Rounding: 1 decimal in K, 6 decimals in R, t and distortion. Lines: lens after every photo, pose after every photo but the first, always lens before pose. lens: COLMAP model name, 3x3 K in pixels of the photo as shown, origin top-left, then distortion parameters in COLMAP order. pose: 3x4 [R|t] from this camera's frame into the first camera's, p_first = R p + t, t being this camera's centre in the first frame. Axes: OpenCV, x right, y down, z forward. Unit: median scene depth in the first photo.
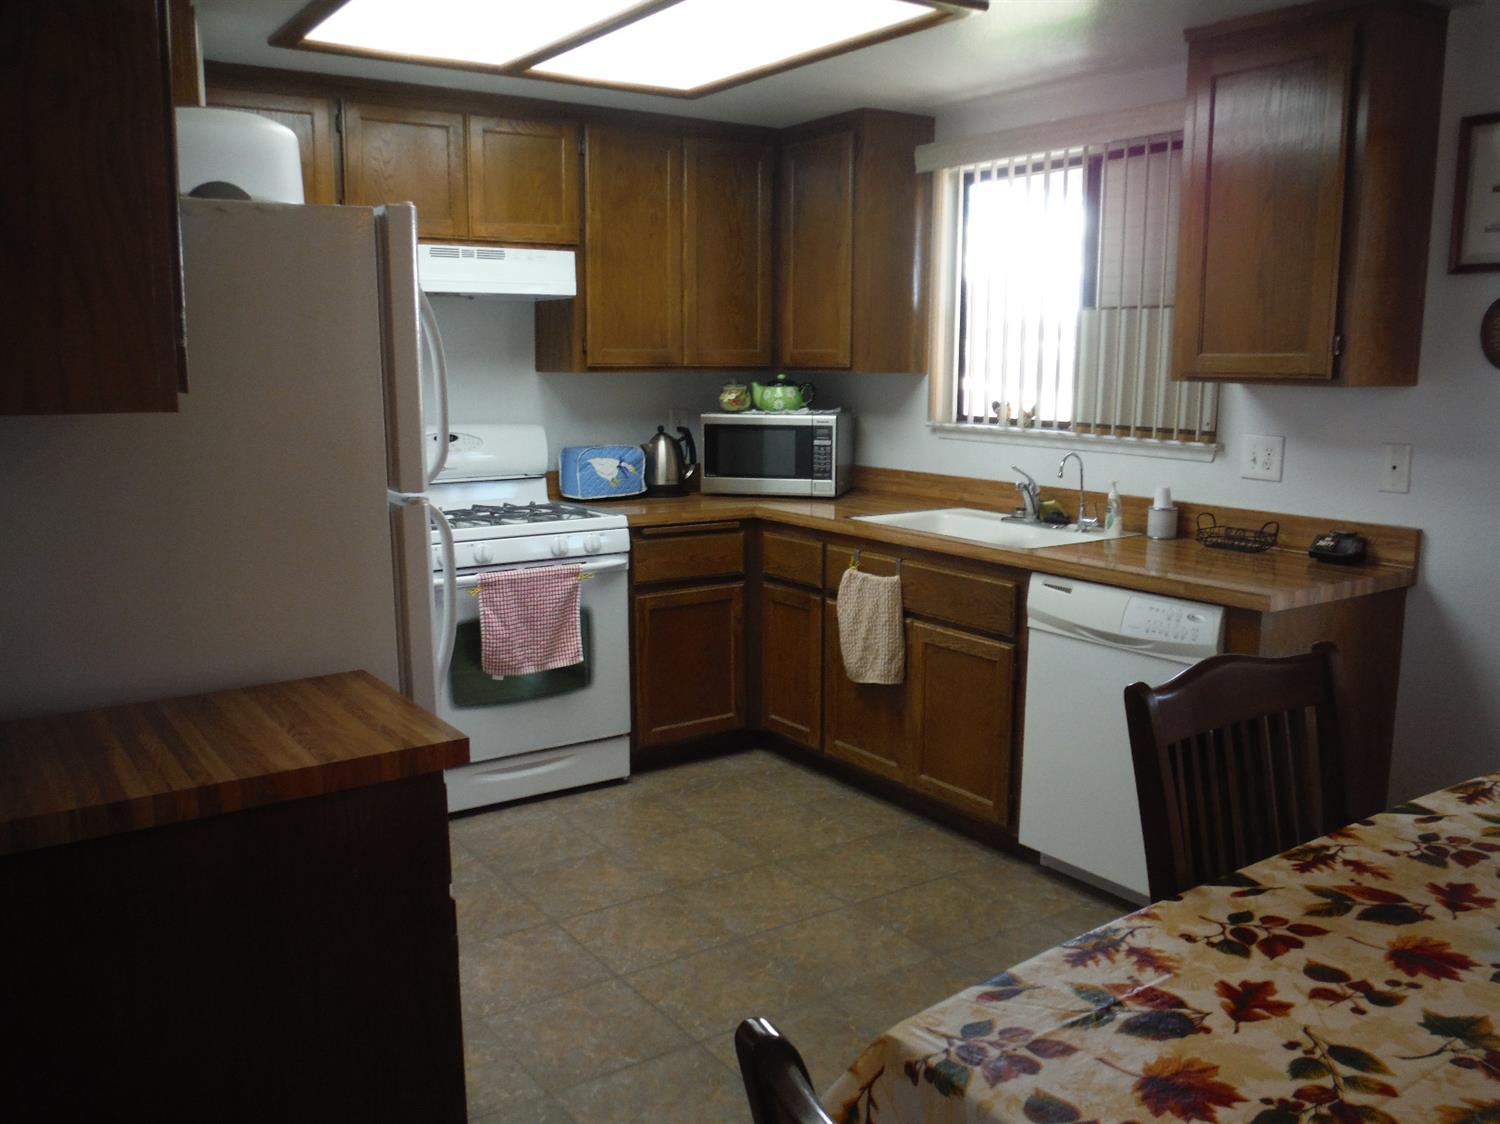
lens RADIAL K [[1263.6, 0, 750.0], [0, 1263.6, 562.0], [0, 0, 1]] dist [-0.074430, 0.073619]
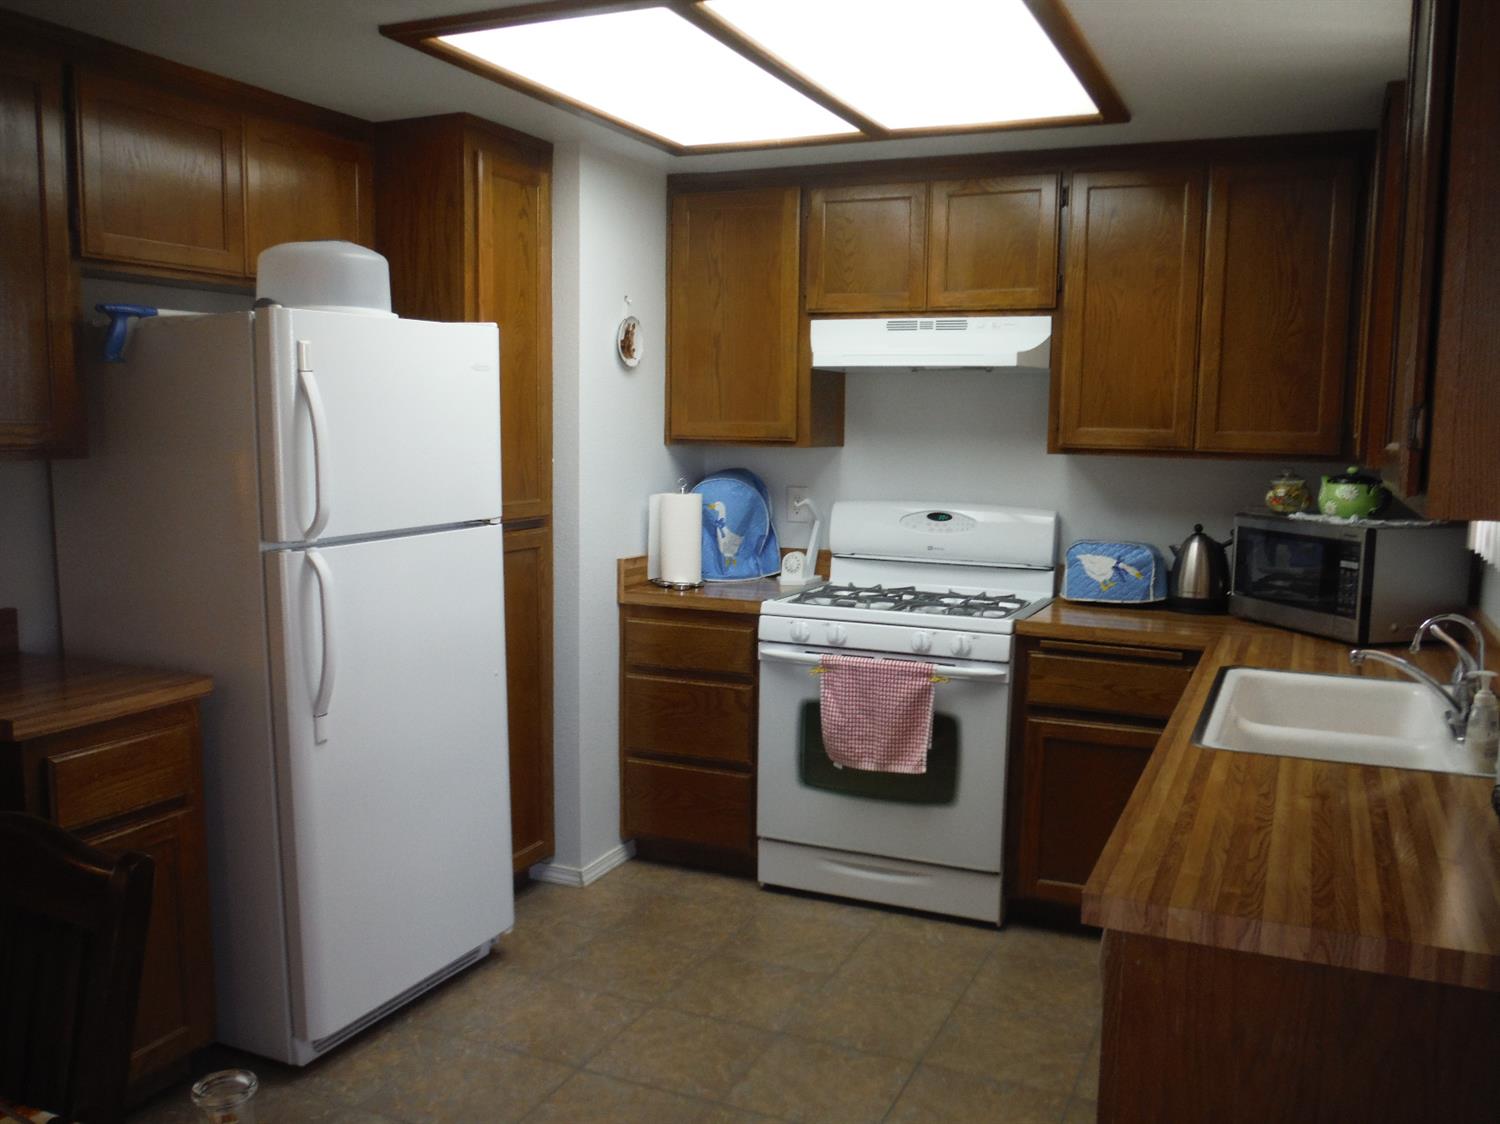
lens RADIAL K [[1263.6, 0, 750.0], [0, 1263.6, 562.0], [0, 0, 1]] dist [-0.074430, 0.073619]
pose [[0.528875, 0.102447, -0.842494, 0.533681], [-0.151016, 0.988206, 0.025365, -0.072234], [0.835156, 0.113815, 0.538109, 0.394787]]
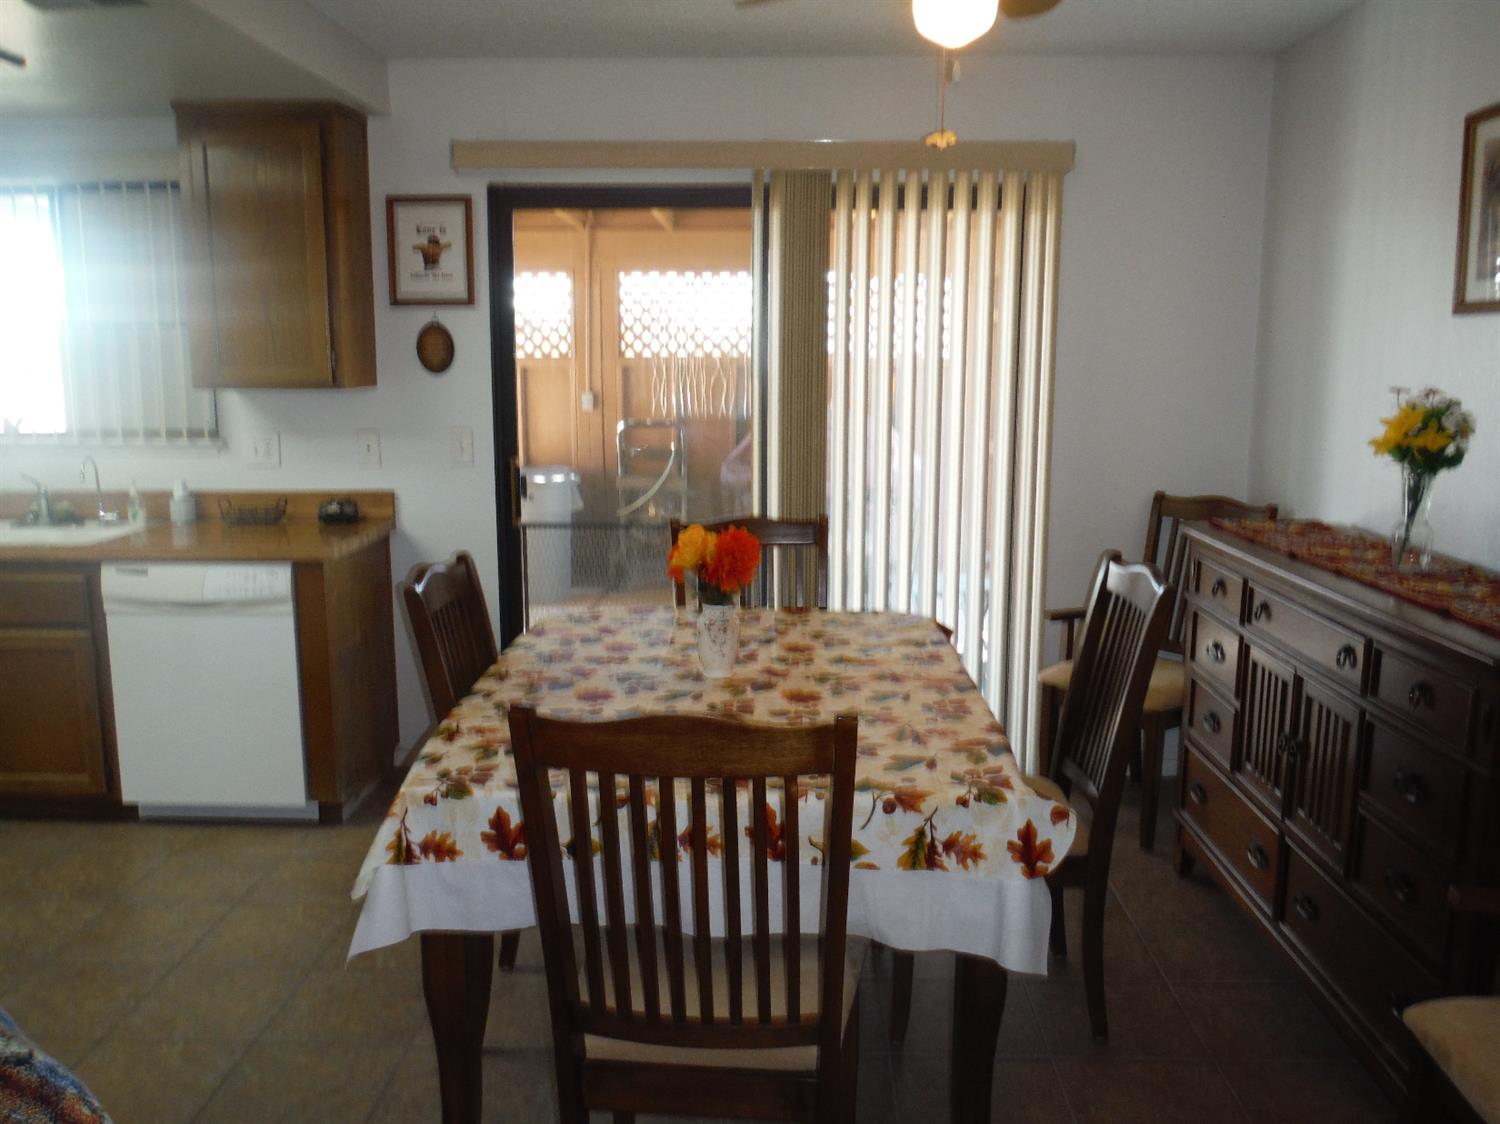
lens RADIAL K [[1263.6, 0, 750.0], [0, 1263.6, 562.0], [0, 0, 1]] dist [-0.074430, 0.073619]
pose [[0.587352, -0.131797, 0.798528, -0.296519], [0.134619, 0.988816, 0.064185, 0.013050], [-0.798057, 0.069798, 0.598526, -0.121475]]
